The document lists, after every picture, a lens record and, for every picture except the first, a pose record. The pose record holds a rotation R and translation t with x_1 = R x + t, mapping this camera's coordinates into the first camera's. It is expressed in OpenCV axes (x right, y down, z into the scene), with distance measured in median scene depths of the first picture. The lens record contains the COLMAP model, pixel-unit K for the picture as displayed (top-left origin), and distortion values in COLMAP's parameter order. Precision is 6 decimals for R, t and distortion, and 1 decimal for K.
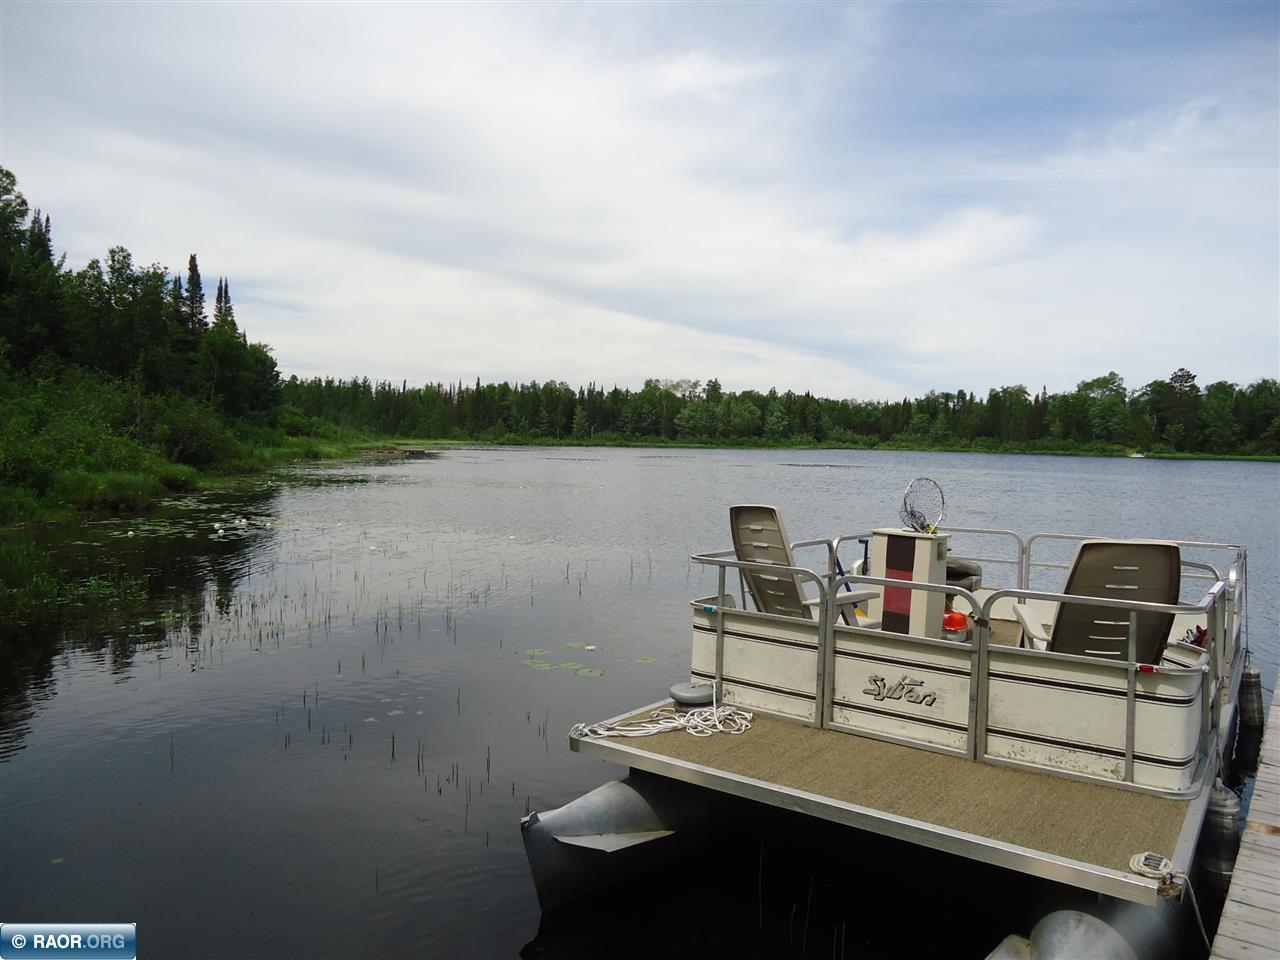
lens RADIAL K [[904.1, 0, 640.0], [0, 904.1, 480.0], [0, 0, 1]] dist [-0.041510, 0.009017]
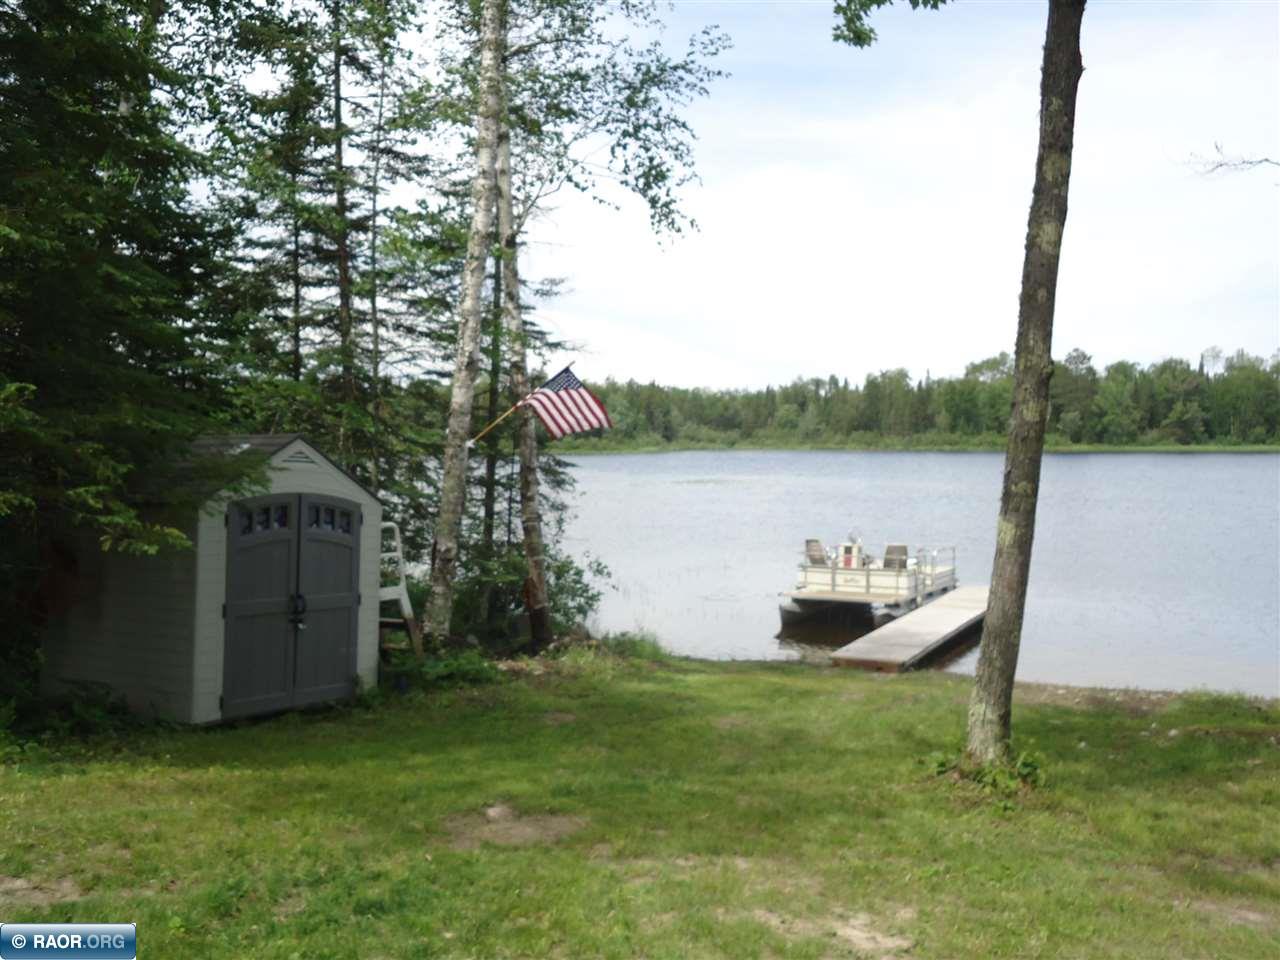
lens RADIAL K [[1193.2, 0, 640.0], [0, 1193.2, 480.0], [0, 0, 1]] dist [0.017626, 0.003667]
pose [[0.983146, -0.031477, 0.180093, -0.026103], [0.032795, 0.999453, -0.004348, -0.003959], [-0.179857, 0.010181, 0.983640, -0.067737]]
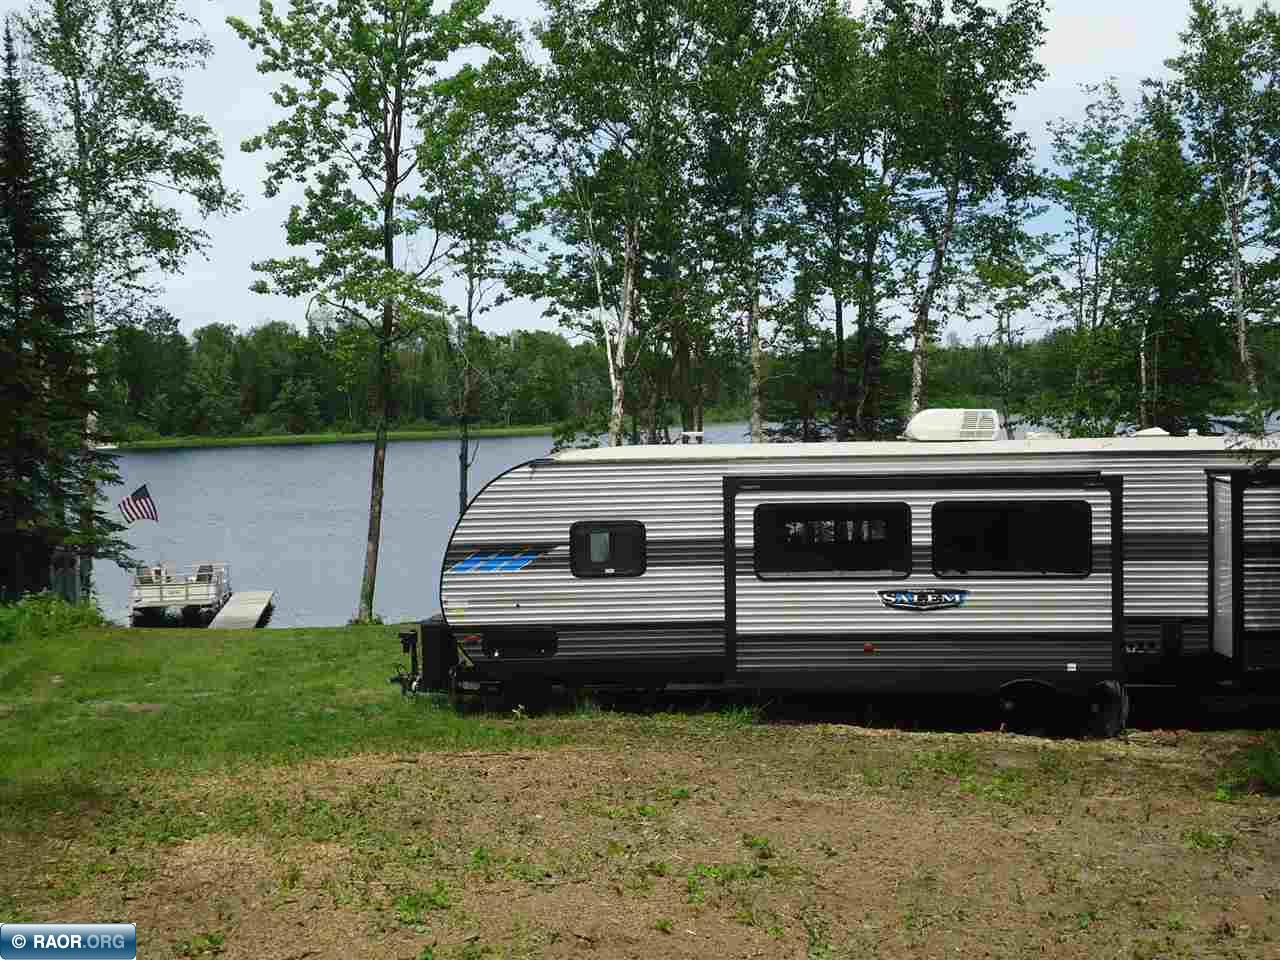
lens RADIAL K [[1796.4, 0, 640.0], [0, 1796.4, 480.0], [0, 0, 1]] dist [0.017152, 0.042066]
pose [[0.691132, -0.074499, 0.718879, -0.093179], [0.076500, 0.996626, 0.029735, -0.009716], [-0.718669, 0.034444, 0.694499, -0.146156]]
